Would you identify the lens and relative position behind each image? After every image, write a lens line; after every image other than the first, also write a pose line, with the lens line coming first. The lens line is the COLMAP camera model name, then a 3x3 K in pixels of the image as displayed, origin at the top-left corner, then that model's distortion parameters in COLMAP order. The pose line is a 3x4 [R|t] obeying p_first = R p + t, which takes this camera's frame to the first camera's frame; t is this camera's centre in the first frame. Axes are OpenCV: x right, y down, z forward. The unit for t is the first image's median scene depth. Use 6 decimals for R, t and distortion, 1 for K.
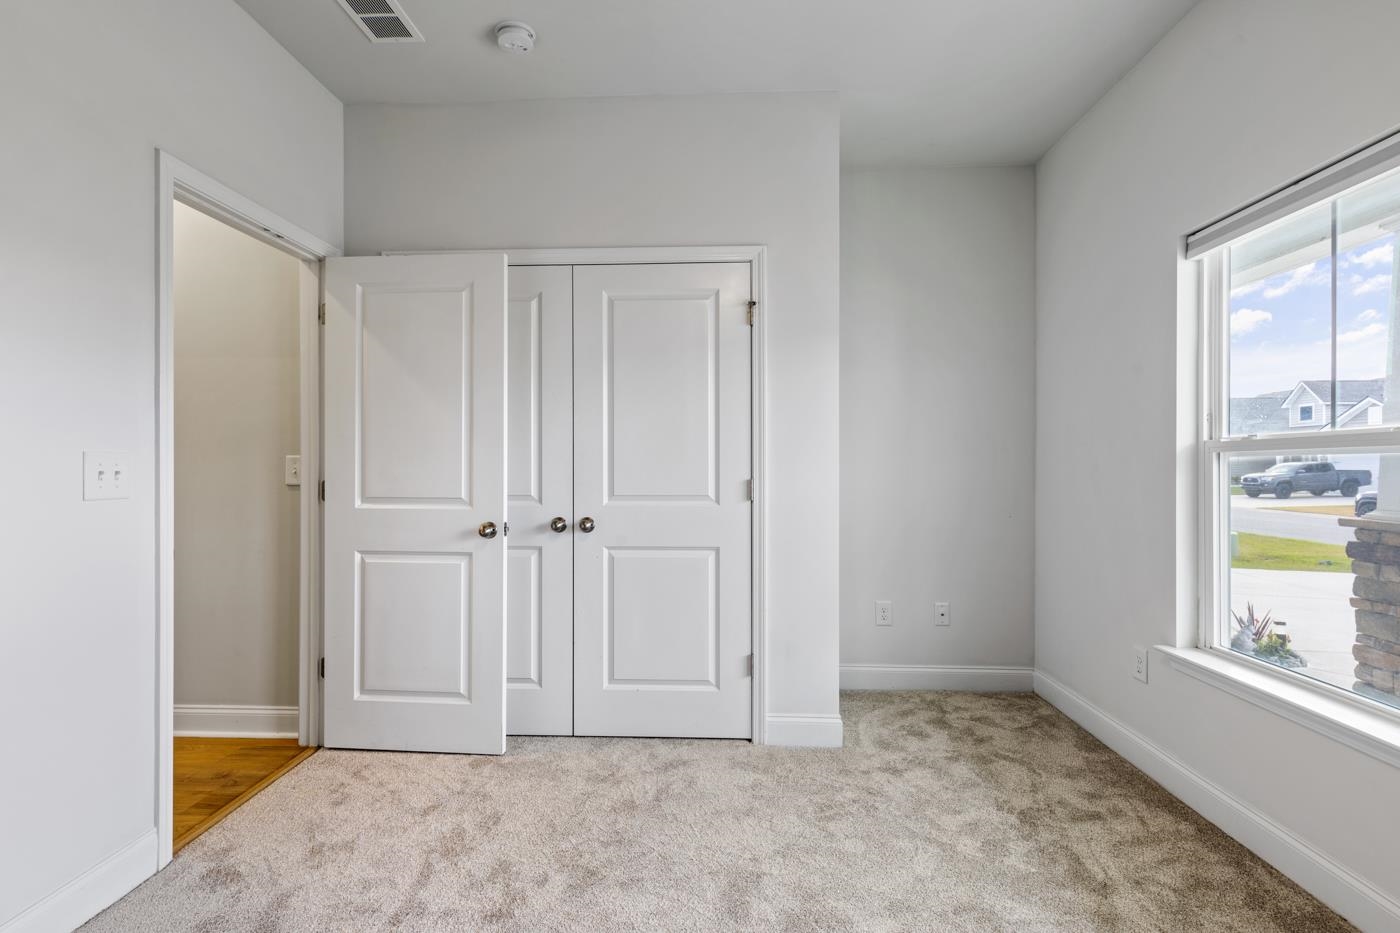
lens RADIAL K [[640.7, 0, 692.1], [0, 640.7, 466.7], [0, 0, 1]] dist [0.009557, -0.002565]
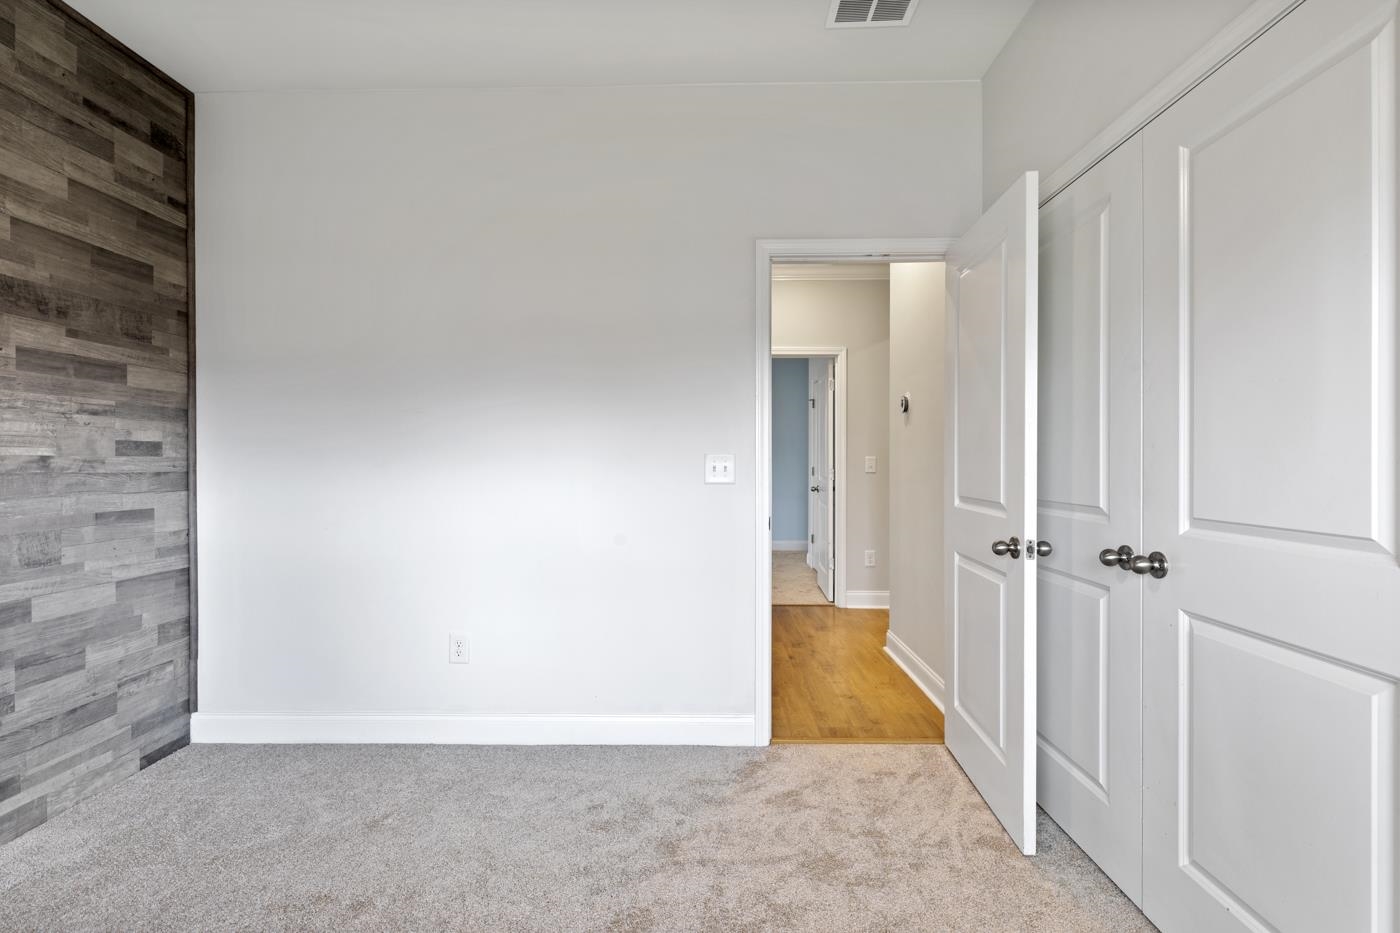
lens RADIAL K [[640.7, 0, 694.7], [0, 640.7, 464.8], [0, 0, 1]] dist [0.009557, -0.002565]
pose [[0.036495, 0.006027, -0.999316, 0.452256], [0.000630, 0.999981, 0.006054, -0.004232], [0.999334, -0.000850, 0.036491, 0.631403]]
